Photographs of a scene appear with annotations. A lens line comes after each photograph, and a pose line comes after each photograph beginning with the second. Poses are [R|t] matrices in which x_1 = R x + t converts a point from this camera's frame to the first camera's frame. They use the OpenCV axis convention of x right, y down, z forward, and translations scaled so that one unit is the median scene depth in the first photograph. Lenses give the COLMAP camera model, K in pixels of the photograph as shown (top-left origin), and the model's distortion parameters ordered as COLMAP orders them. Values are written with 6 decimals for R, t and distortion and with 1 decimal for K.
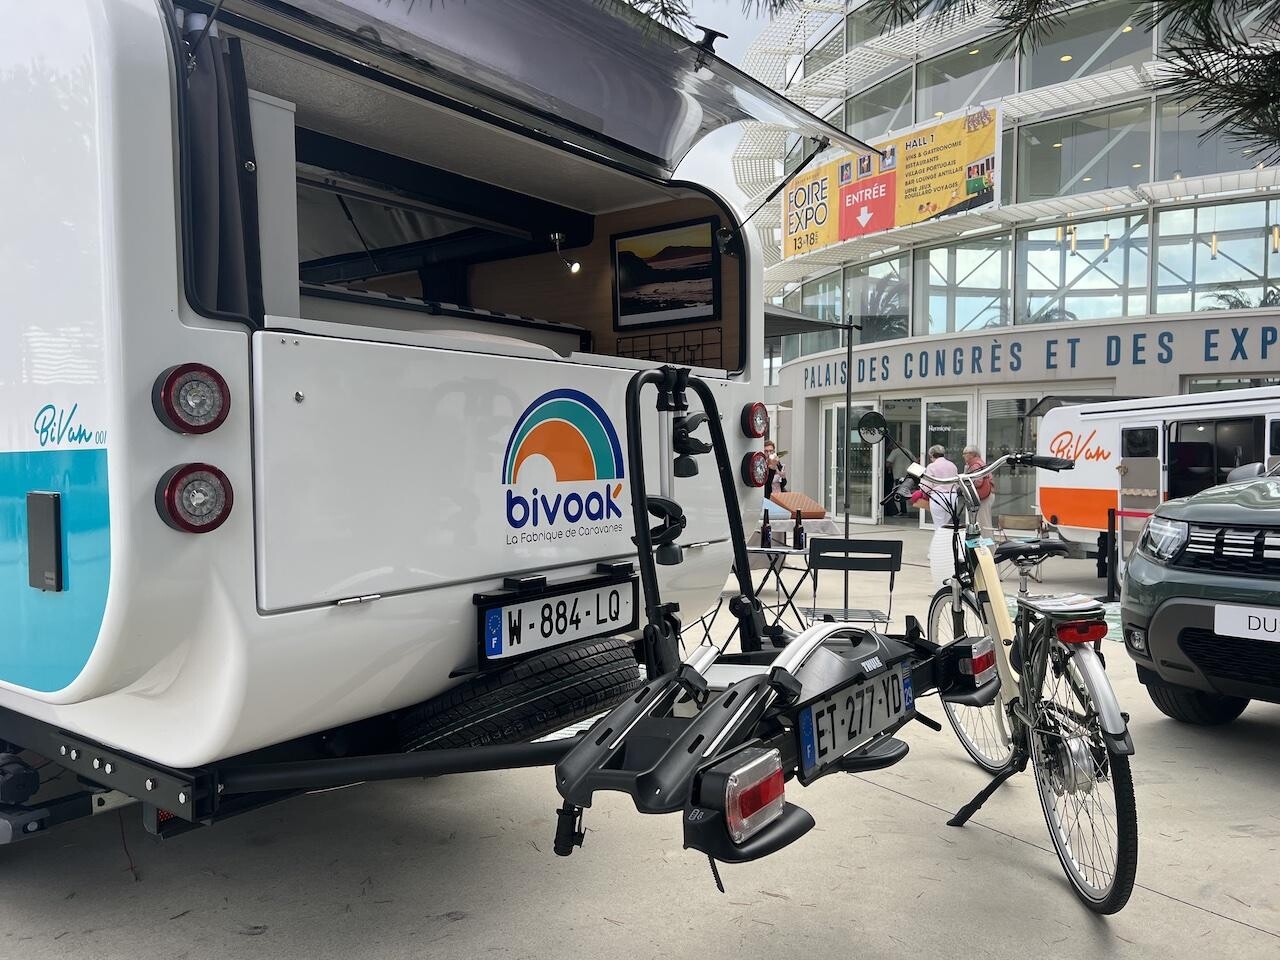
lens RADIAL K [[978.4, 0, 648.3], [0, 978.4, 500.6], [0, 0, 1]] dist [0.035092, -0.034426]
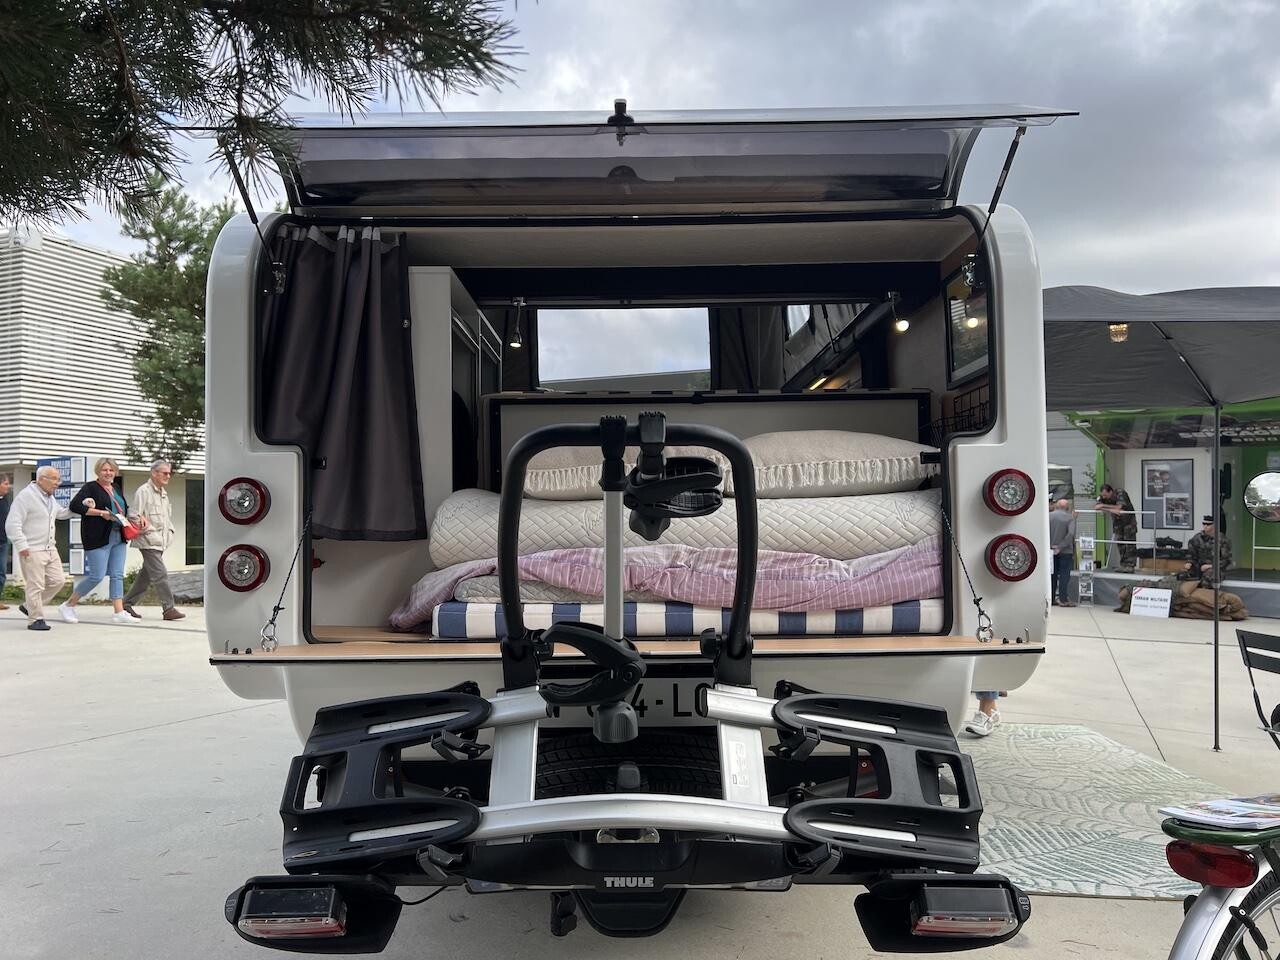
lens RADIAL K [[978.4, 0, 638.2], [0, 978.4, 484.6], [0, 0, 1]] dist [0.035092, -0.034426]
pose [[0.581648, -0.034982, -0.812688, 0.523050], [-0.036663, 0.996932, -0.069152, -0.022529], [0.812614, 0.070017, 0.578581, 0.298654]]
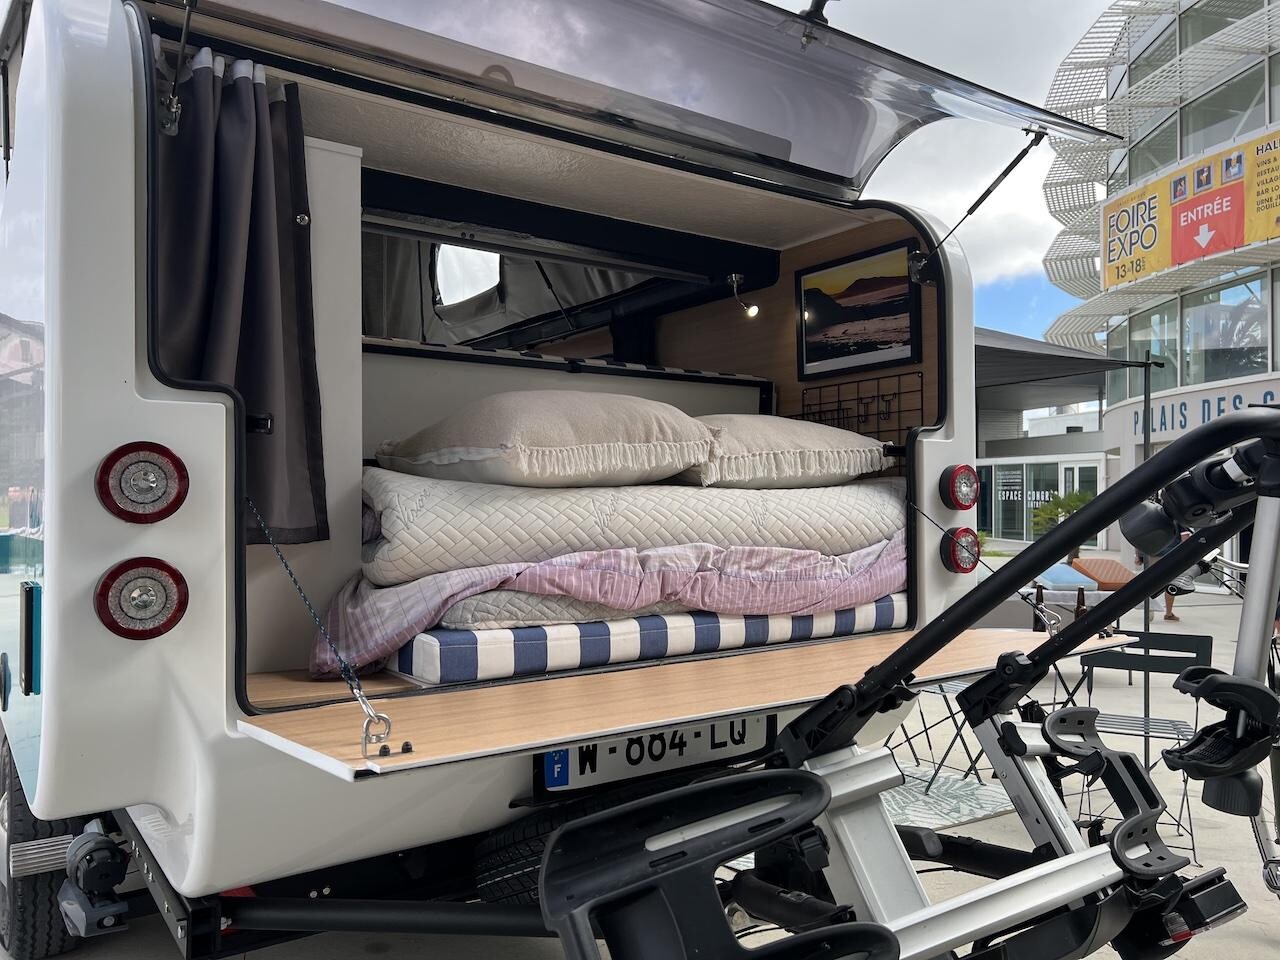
lens RADIAL K [[978.4, 0, 634.9], [0, 978.4, 480.5], [0, 0, 1]] dist [0.035092, -0.034426]
pose [[0.946498, -0.002024, -0.322703, 0.108202], [-0.020804, 0.997518, -0.067276, -0.026617], [0.322038, 0.070390, 0.944106, 0.155869]]
